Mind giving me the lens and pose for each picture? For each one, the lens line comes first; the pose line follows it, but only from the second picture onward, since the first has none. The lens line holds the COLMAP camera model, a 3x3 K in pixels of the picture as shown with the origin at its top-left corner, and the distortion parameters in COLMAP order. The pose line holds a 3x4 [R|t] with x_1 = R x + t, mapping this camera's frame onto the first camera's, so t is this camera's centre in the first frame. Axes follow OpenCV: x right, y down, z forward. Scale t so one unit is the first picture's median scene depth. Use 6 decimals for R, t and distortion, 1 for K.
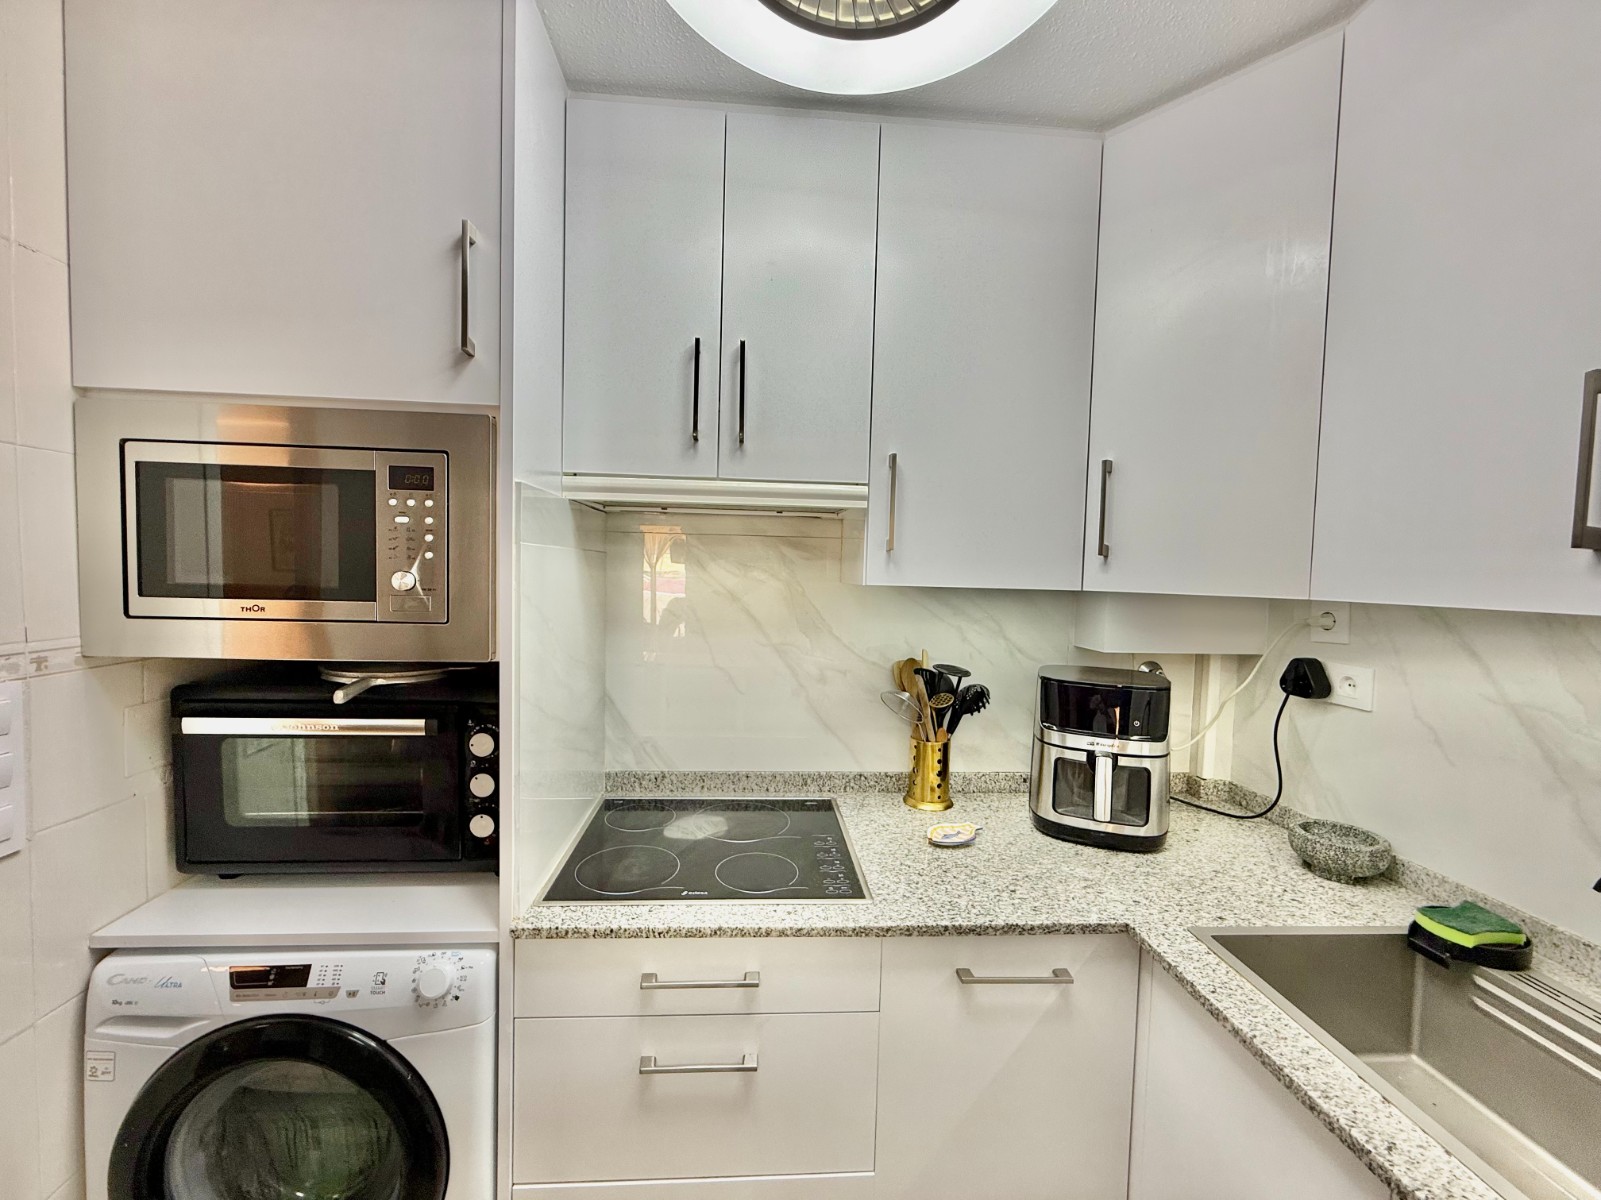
lens RADIAL K [[639.1, 0, 793.3], [0, 639.1, 598.5], [0, 0, 1]] dist [-0.000005, 0.000226]
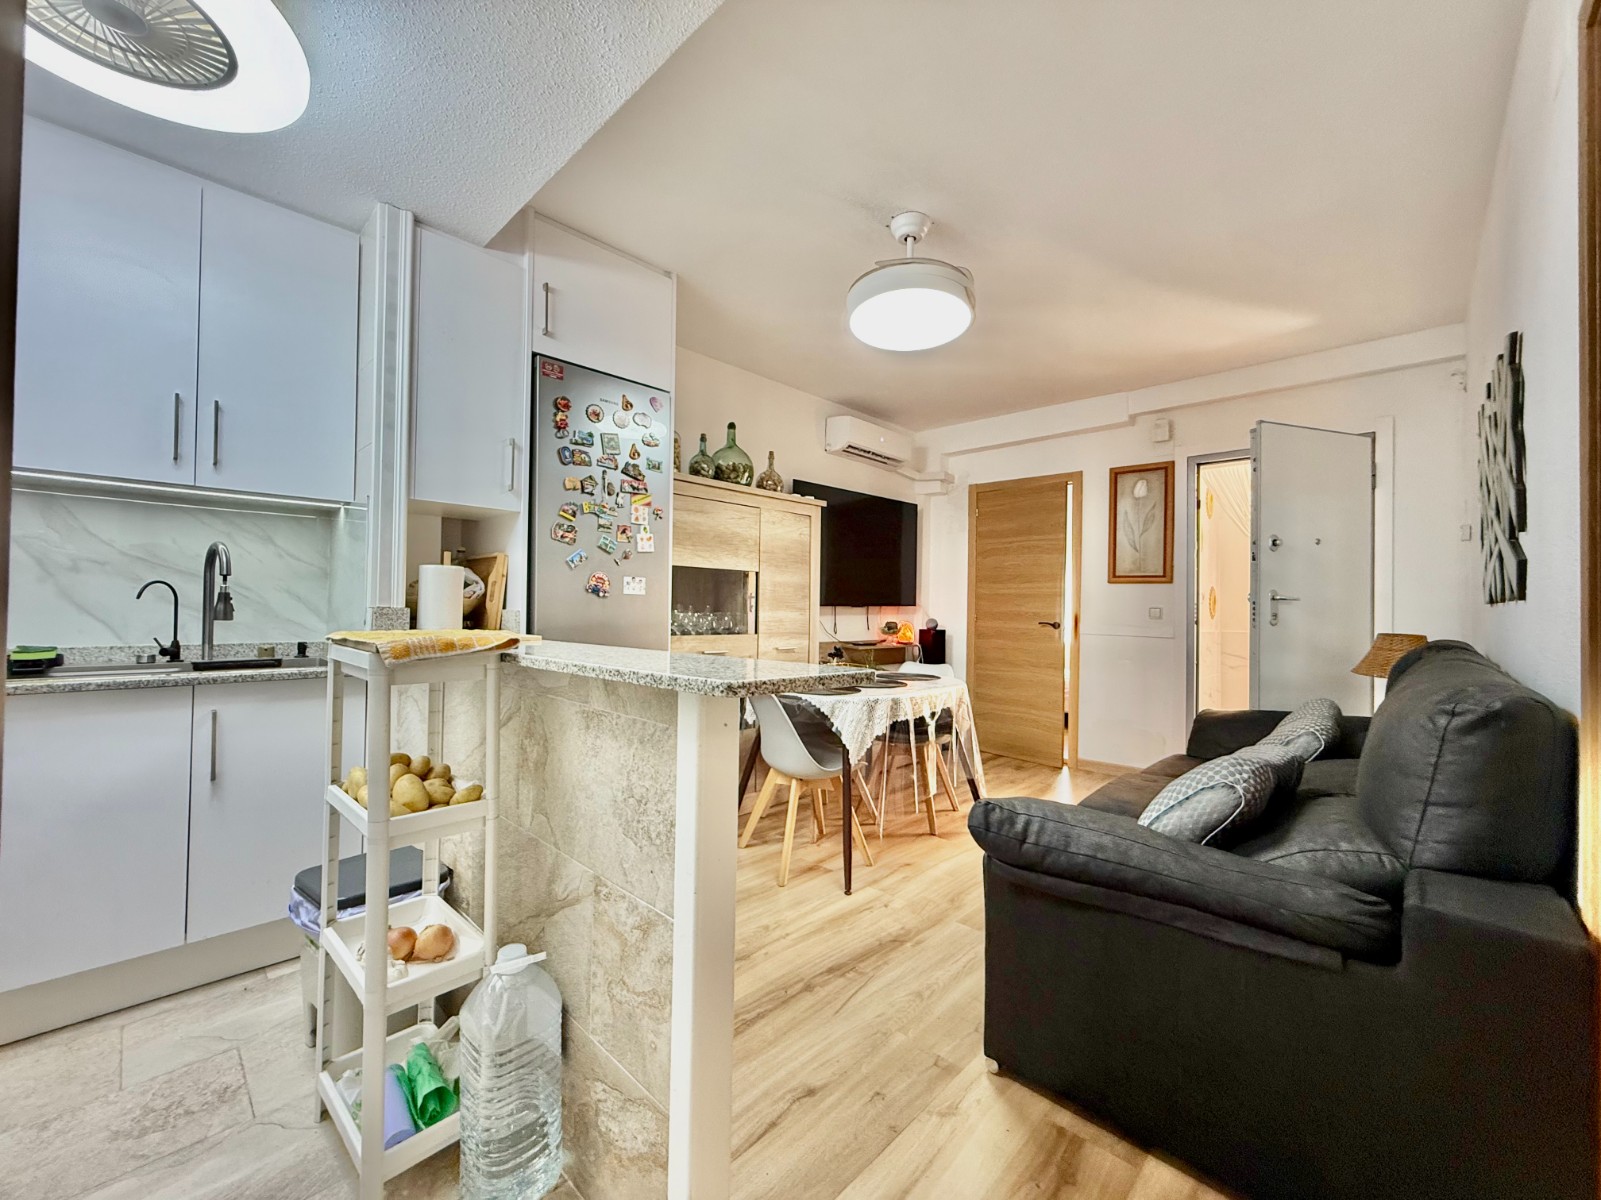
lens RADIAL K [[639.1, 0, 793.3], [0, 639.1, 598.5], [0, 0, 1]] dist [-0.000005, 0.000226]
pose [[-0.669052, -0.025100, 0.742791, -1.507876], [0.000827, 0.999404, 0.034516, 0.250729], [-0.743215, 0.023708, -0.668633, 0.520191]]
